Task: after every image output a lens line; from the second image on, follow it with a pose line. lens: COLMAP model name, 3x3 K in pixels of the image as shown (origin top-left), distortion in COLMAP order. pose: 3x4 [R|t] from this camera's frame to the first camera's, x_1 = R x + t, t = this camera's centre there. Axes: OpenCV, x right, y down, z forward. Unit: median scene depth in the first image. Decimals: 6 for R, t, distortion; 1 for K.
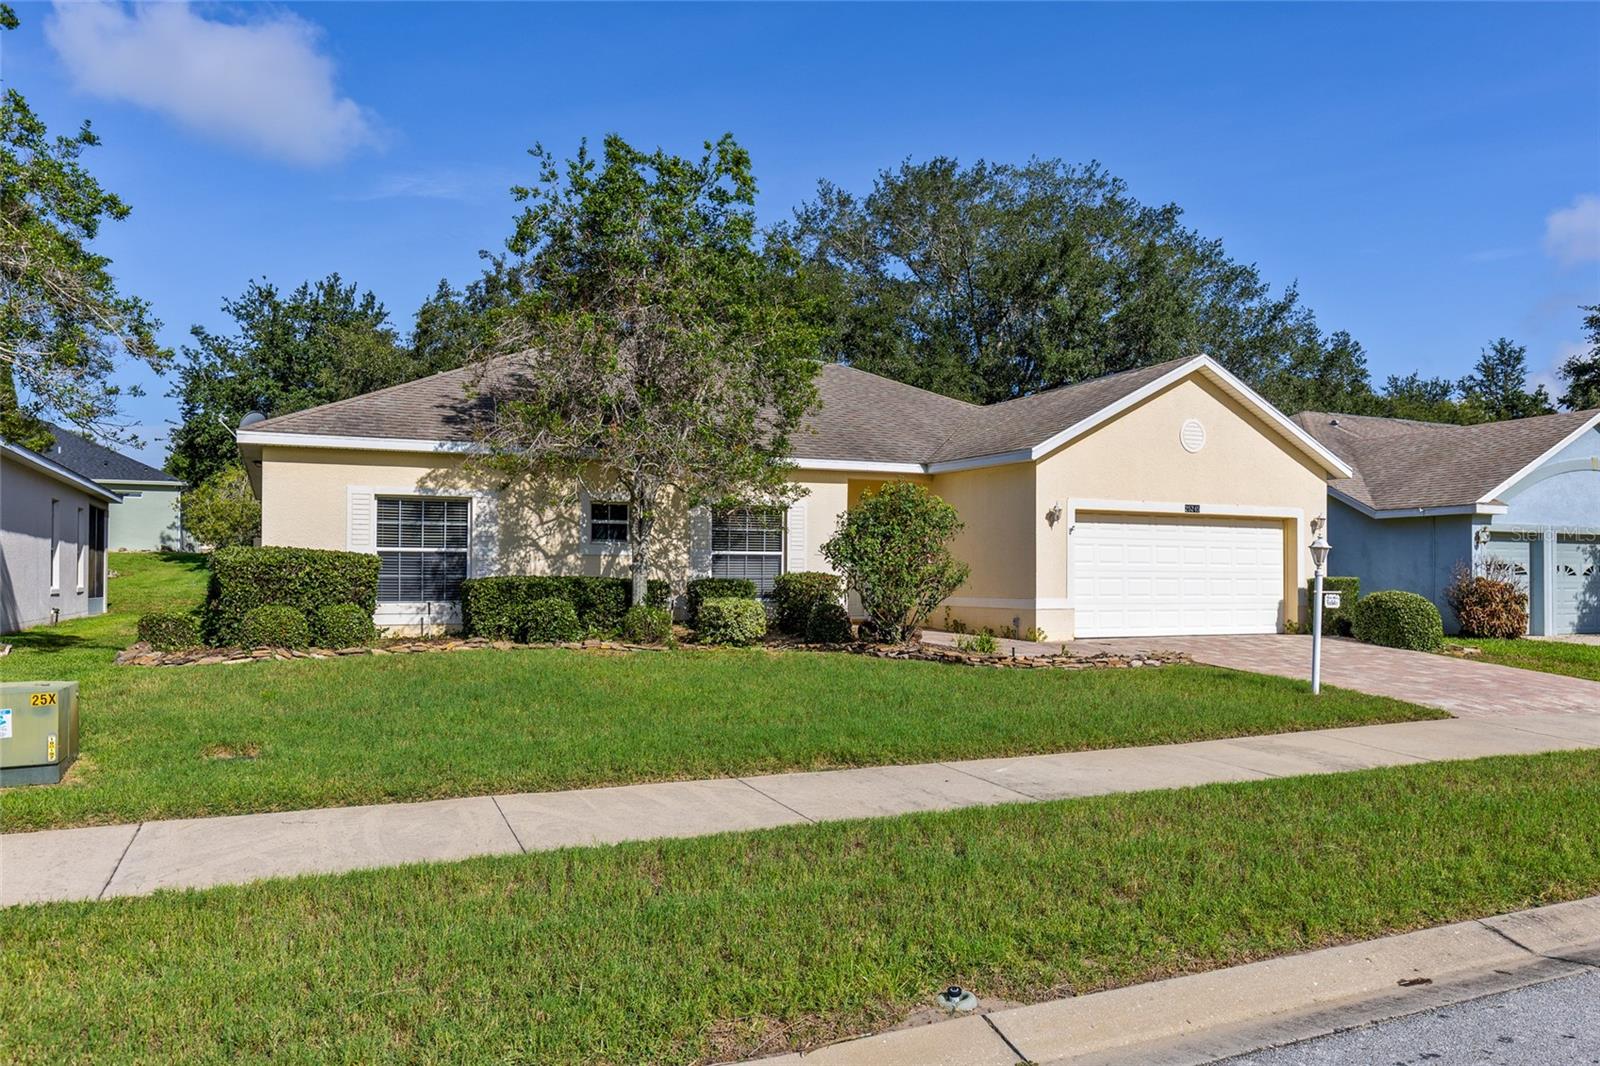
lens RADIAL K [[1122.9, 0, 794.1], [0, 1122.9, 532.0], [0, 0, 1]] dist [0.008287, -0.002644]
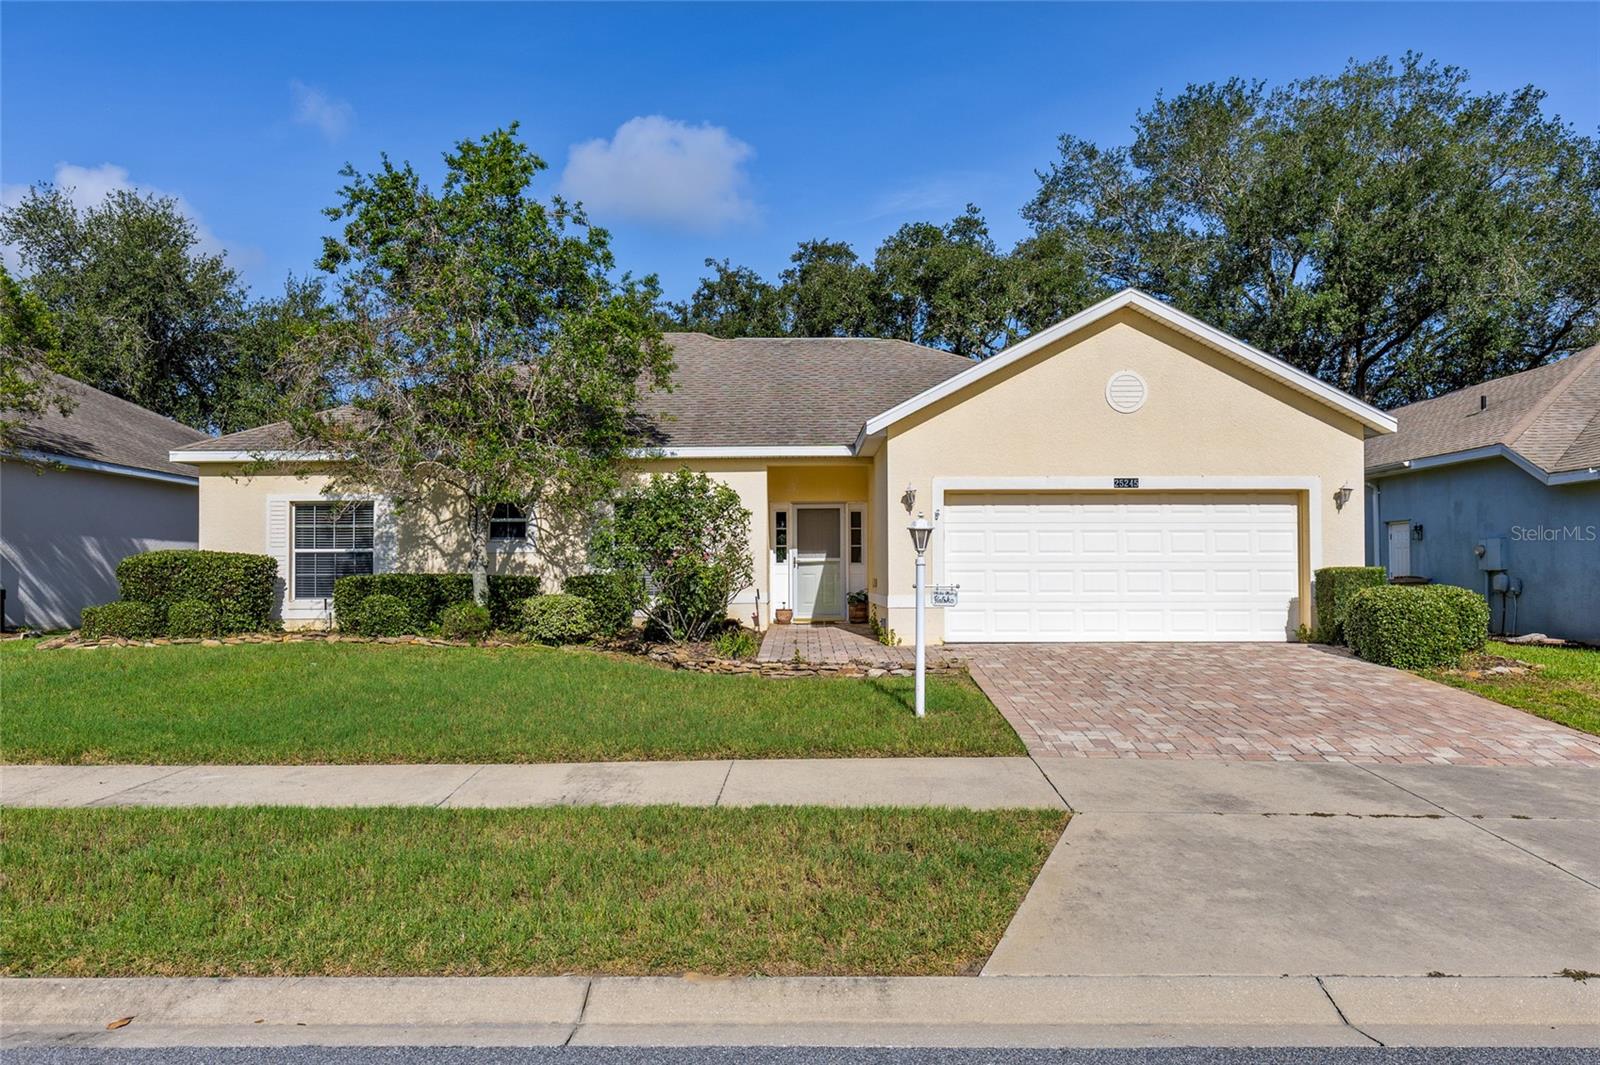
lens RADIAL K [[1122.9, 0, 796.4], [0, 1122.9, 544.0], [0, 0, 1]] dist [0.008287, -0.002644]
pose [[0.901656, -0.018052, -0.432077, 0.525242], [0.023782, 0.999686, 0.007863, 0.011302], [0.431800, -0.017366, 0.901802, 0.196465]]
